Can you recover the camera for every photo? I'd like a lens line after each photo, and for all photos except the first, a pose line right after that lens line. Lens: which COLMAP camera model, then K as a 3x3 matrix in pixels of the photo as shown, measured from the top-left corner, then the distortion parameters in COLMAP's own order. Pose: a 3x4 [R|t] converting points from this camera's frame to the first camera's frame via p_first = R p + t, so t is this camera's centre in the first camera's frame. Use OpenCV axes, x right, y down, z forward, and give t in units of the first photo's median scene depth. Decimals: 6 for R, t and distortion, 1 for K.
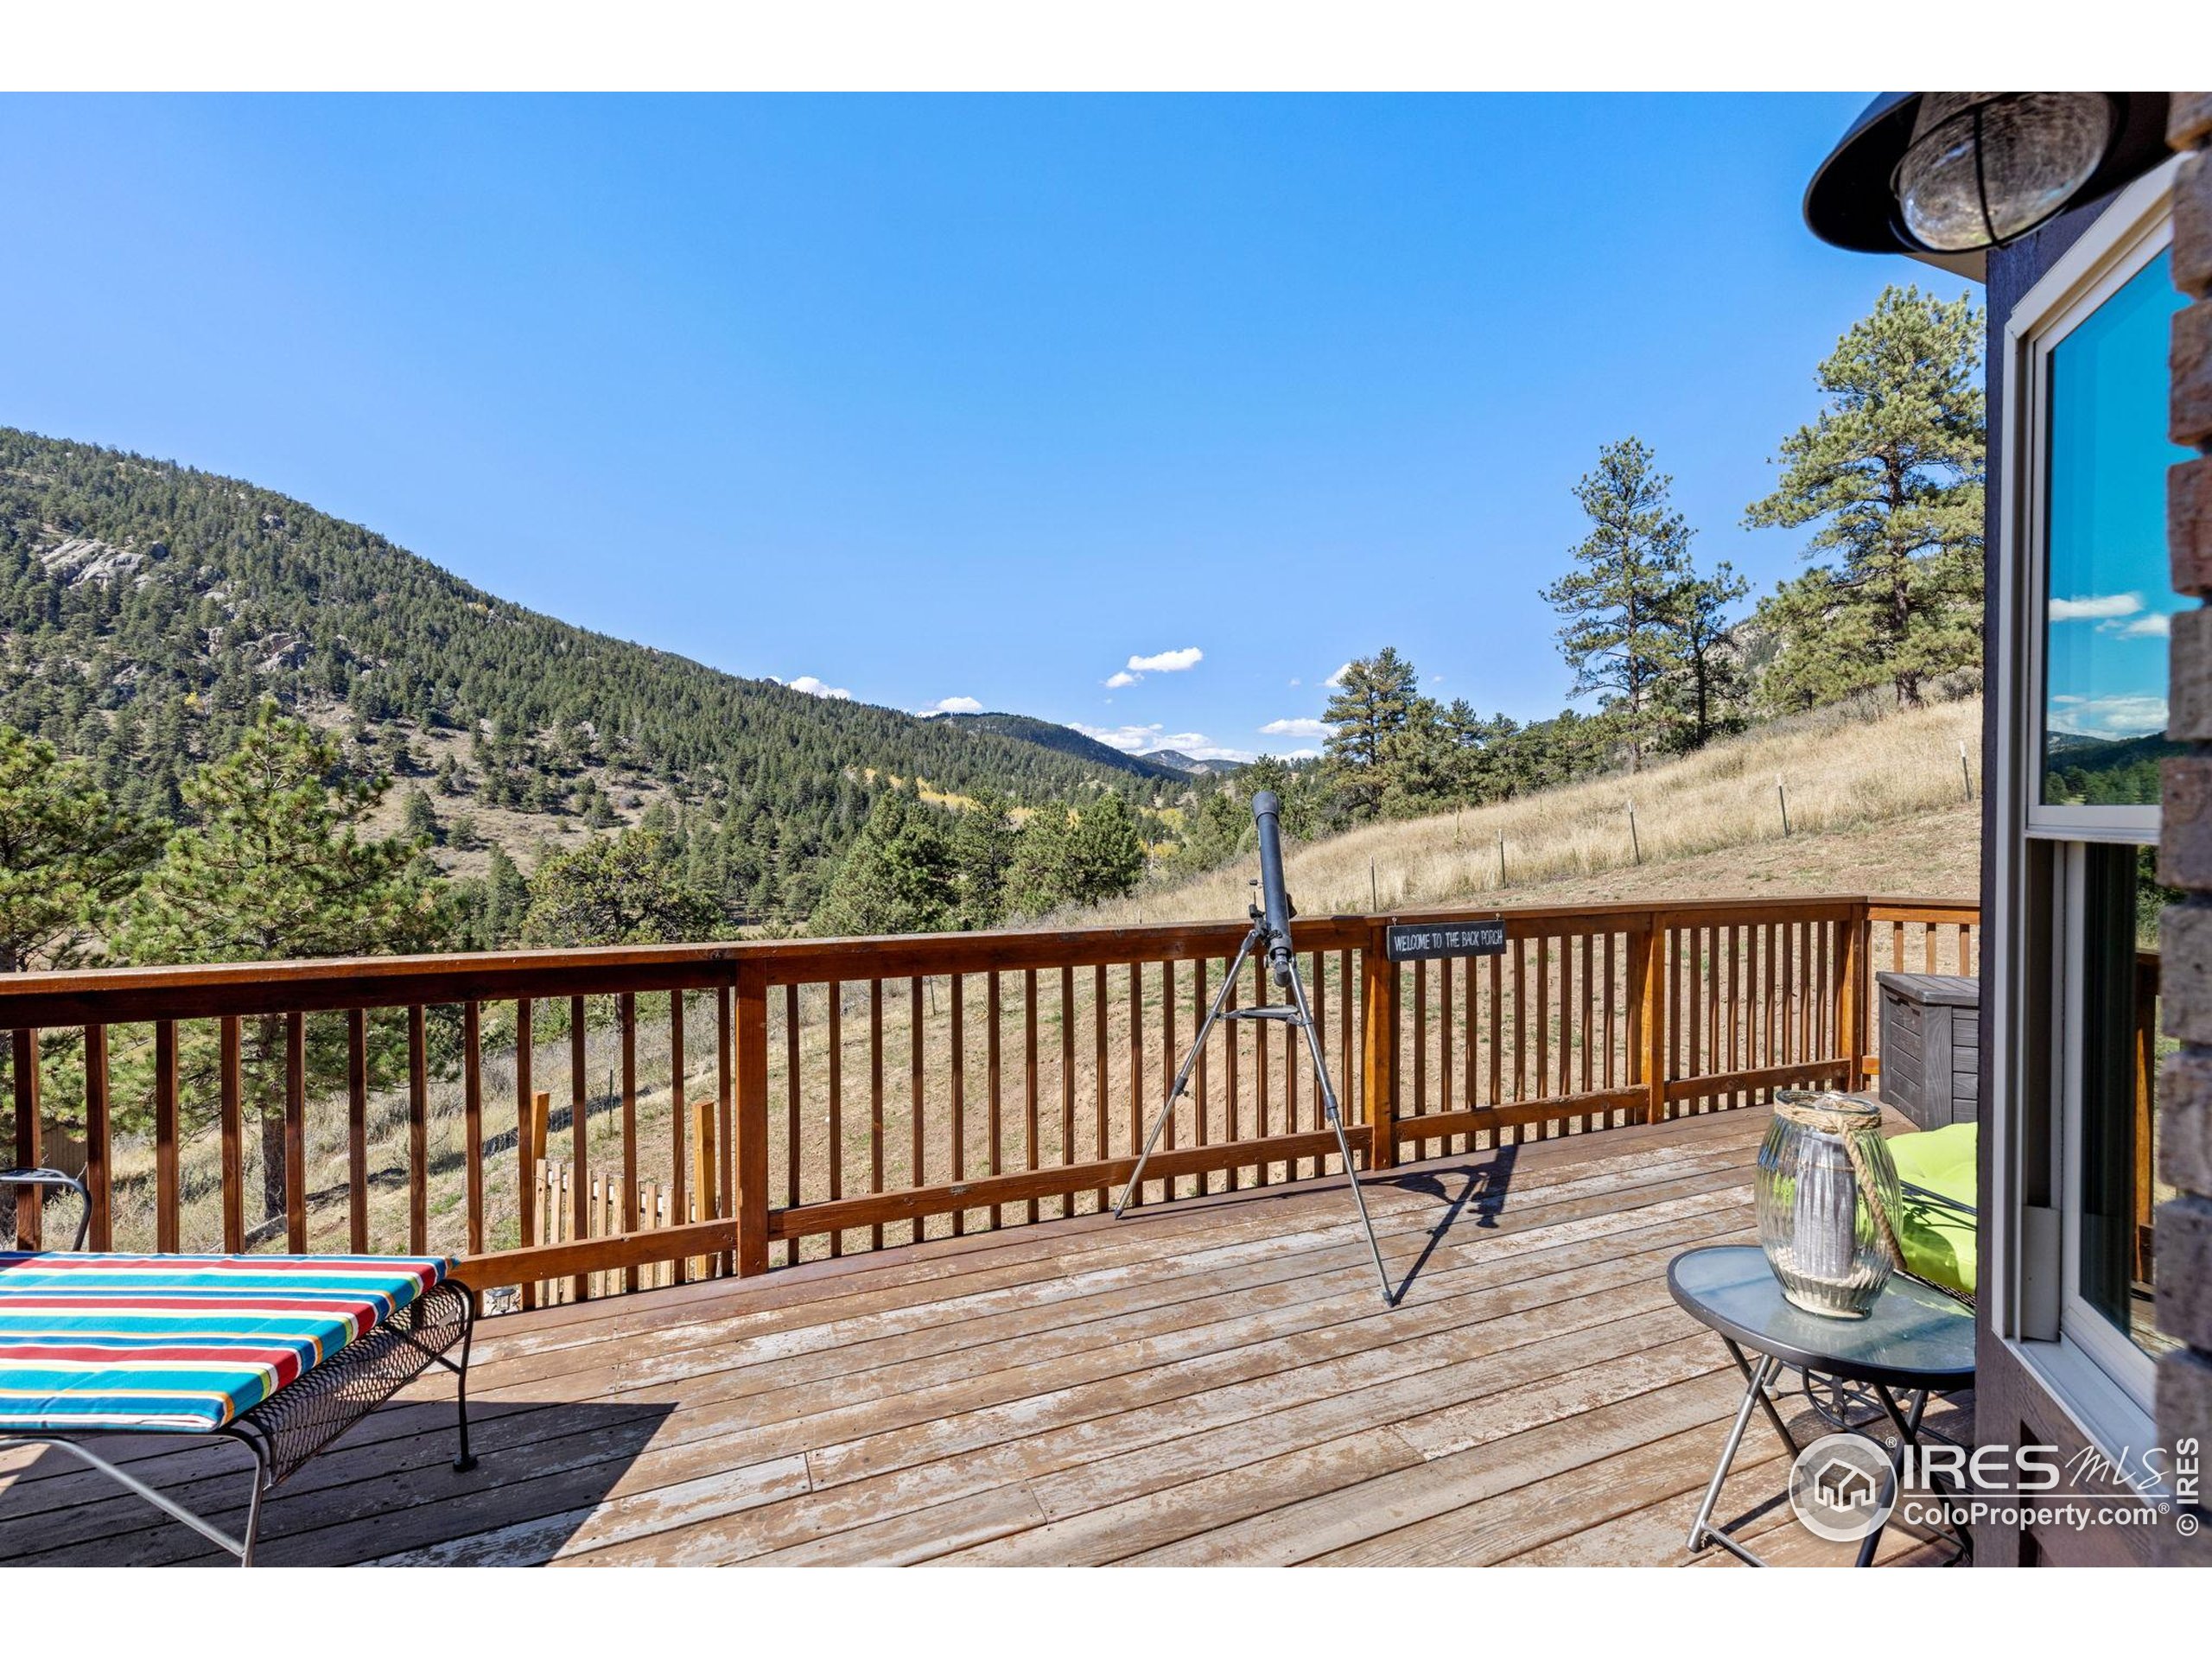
lens RADIAL K [[1001.5, 0, 1116.6], [0, 1001.5, 818.7], [0, 0, 1]] dist [0.009508, -0.003043]
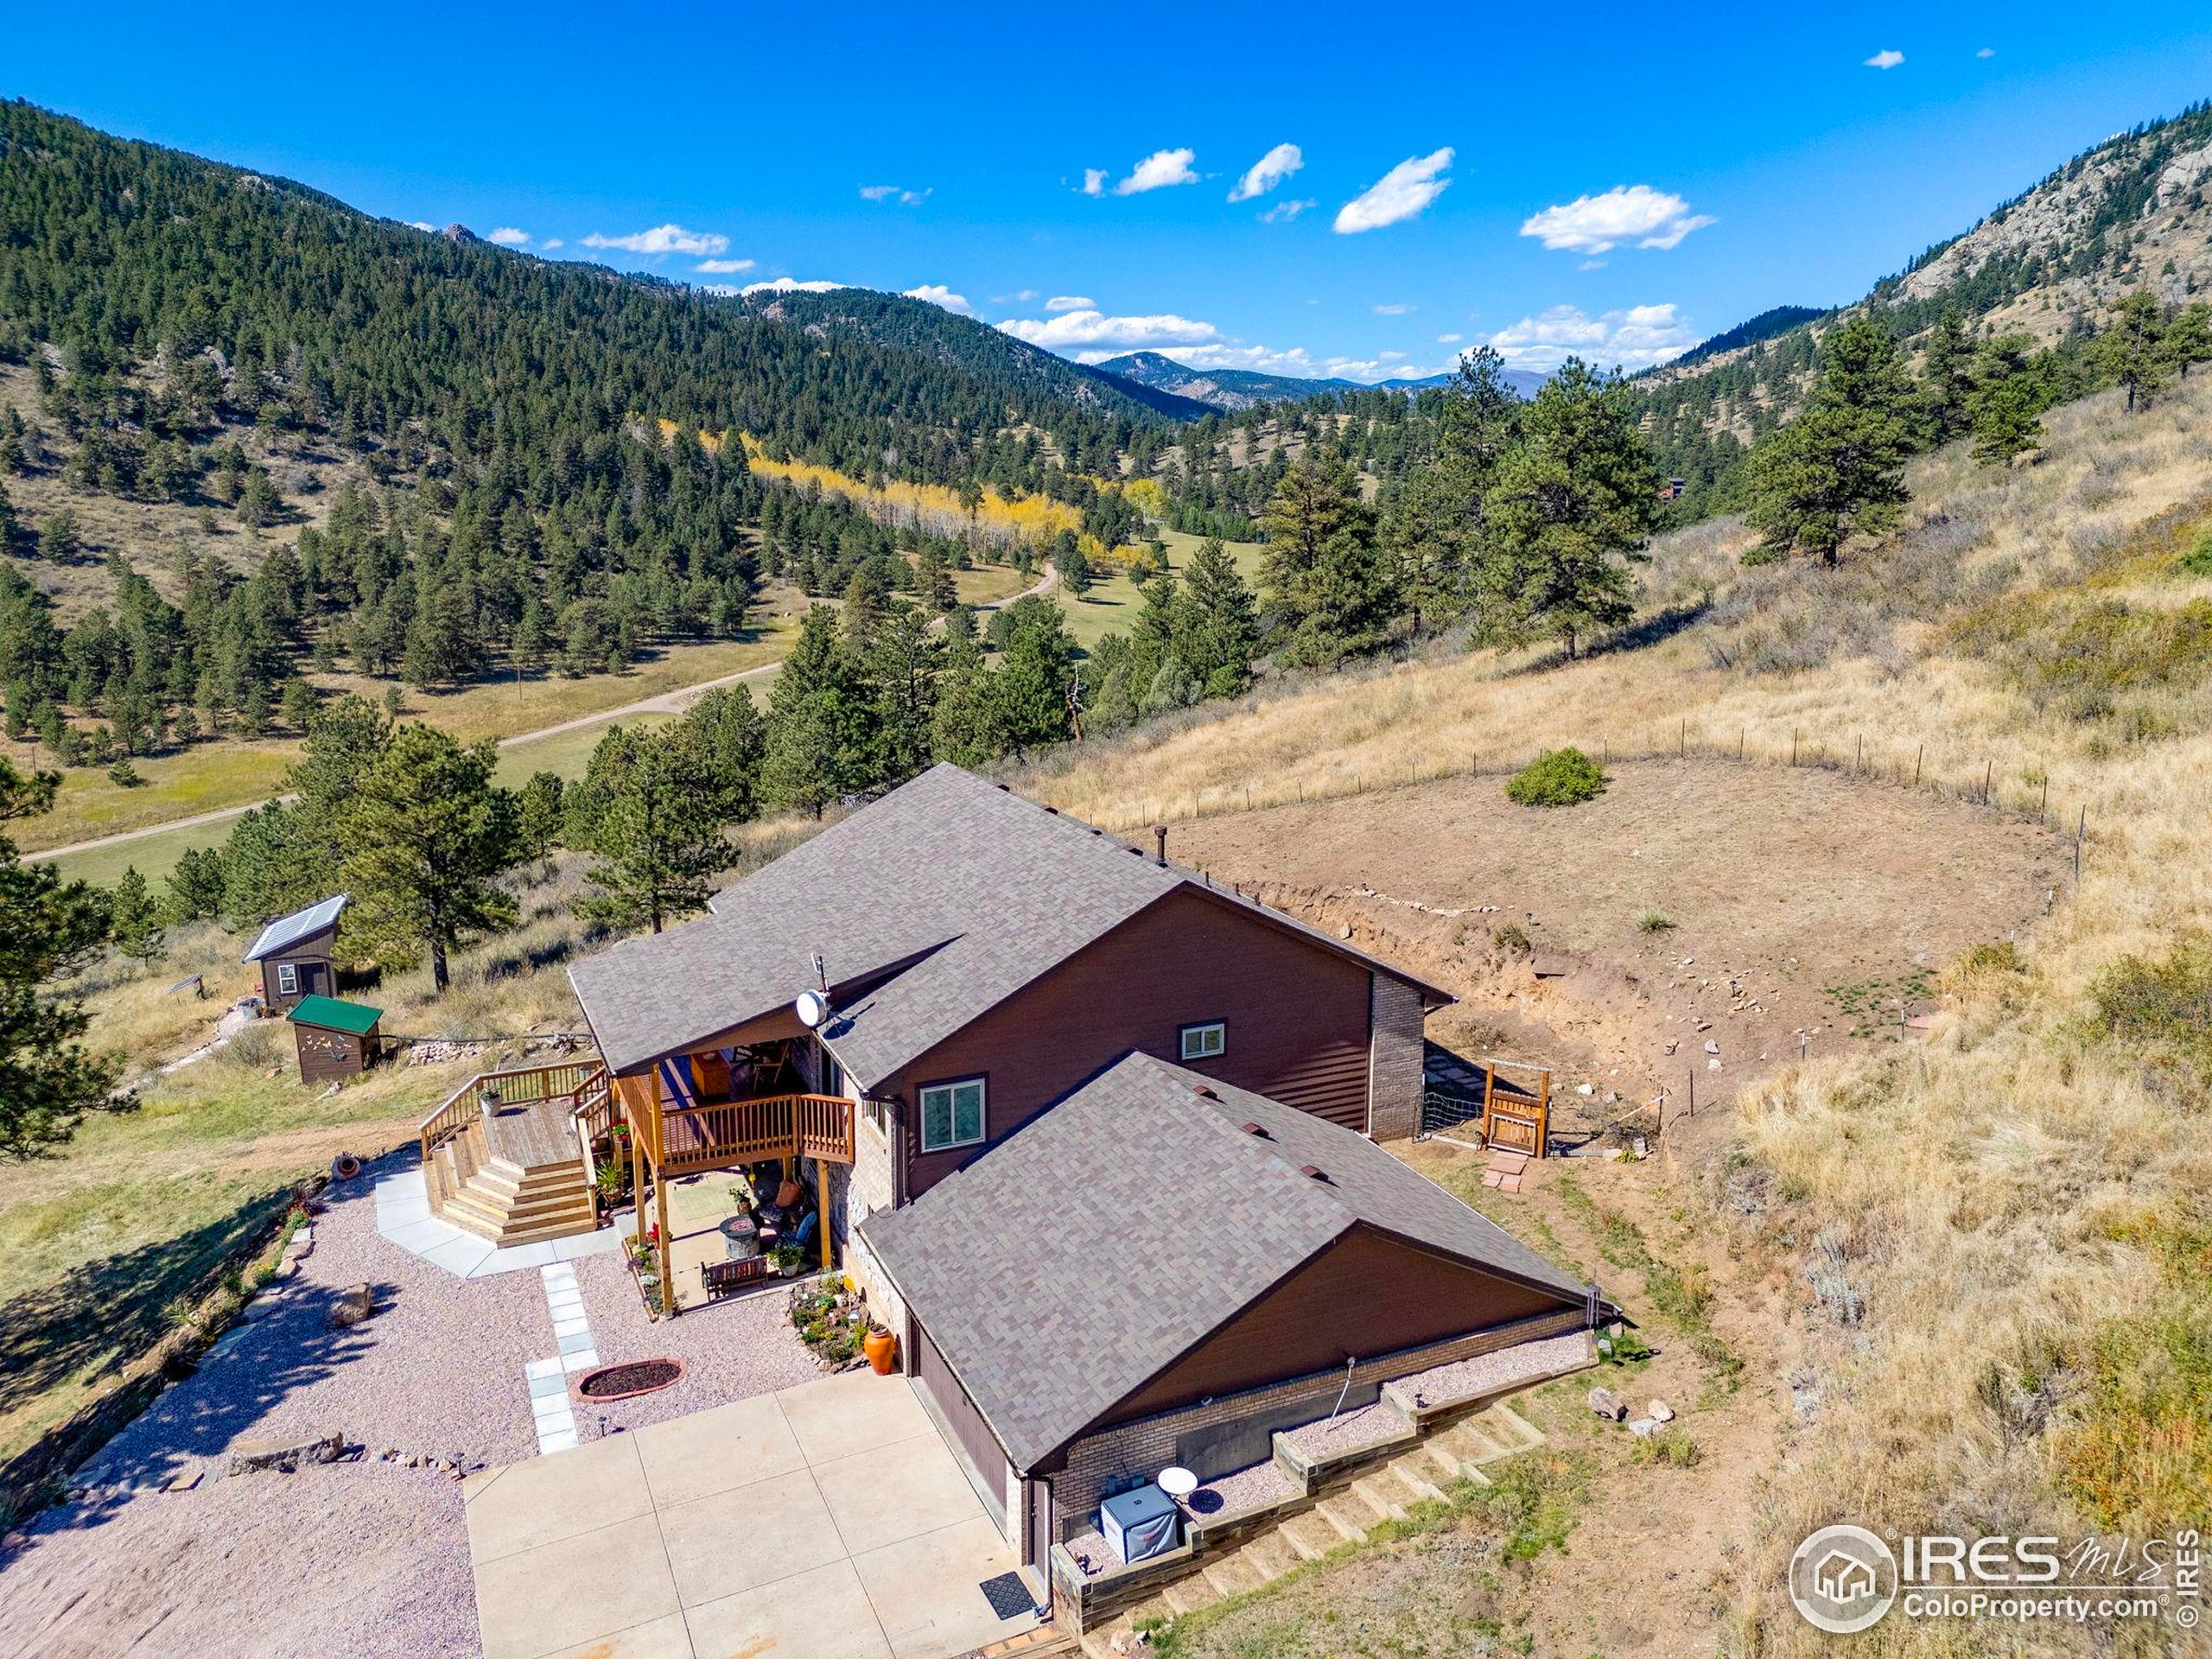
lens RADIAL K [[1650.9, 0, 1111.9], [0, 1650.9, 833.8], [0, 0, 1]] dist [0.003922, -0.003114]
pose [[0.999561, -0.005949, 0.029010, 0.003645], [-0.000498, 0.976098, 0.217329, -0.027221], [-0.029609, -0.217248, 0.975667, -0.101171]]
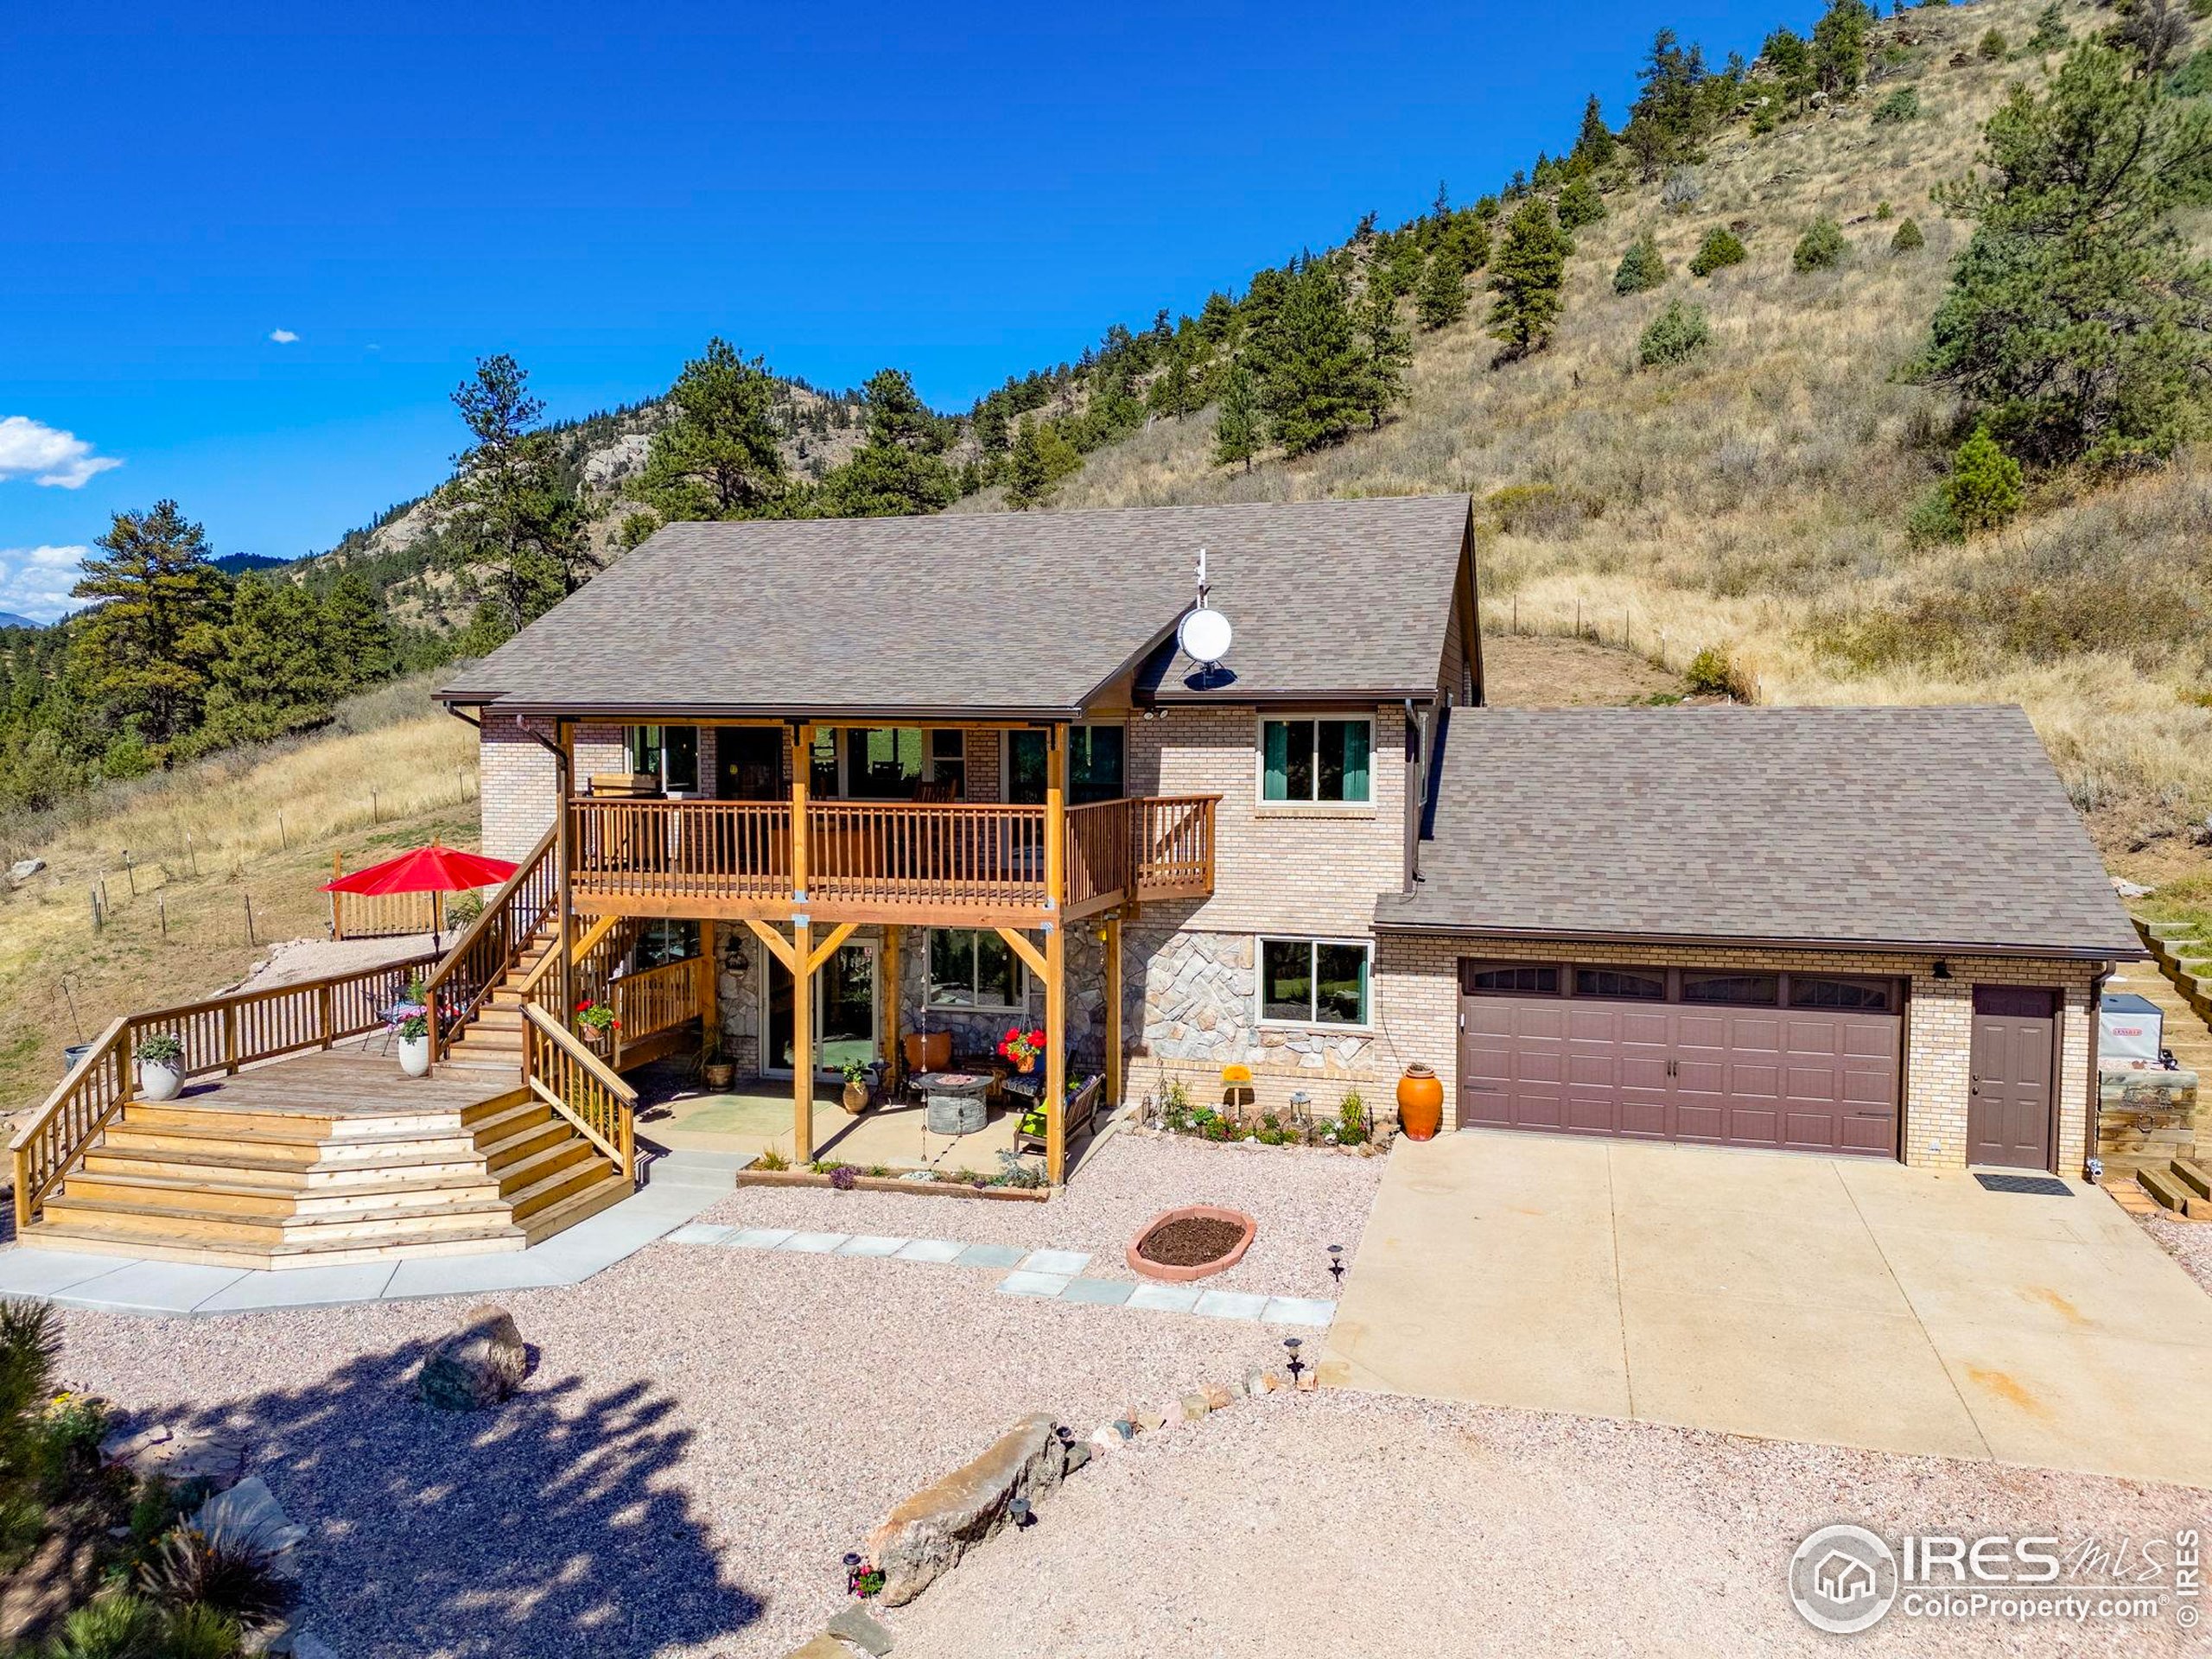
lens RADIAL K [[1630.4, 0, 1111.4], [0, 1630.4, 825.8], [0, 0, 1]] dist [0.043597, -0.029356]
pose [[0.626346, -0.051051, 0.777872, -0.046792], [0.001499, 0.997930, 0.064286, -0.001354], [-0.779544, -0.039100, 0.625126, -0.059076]]
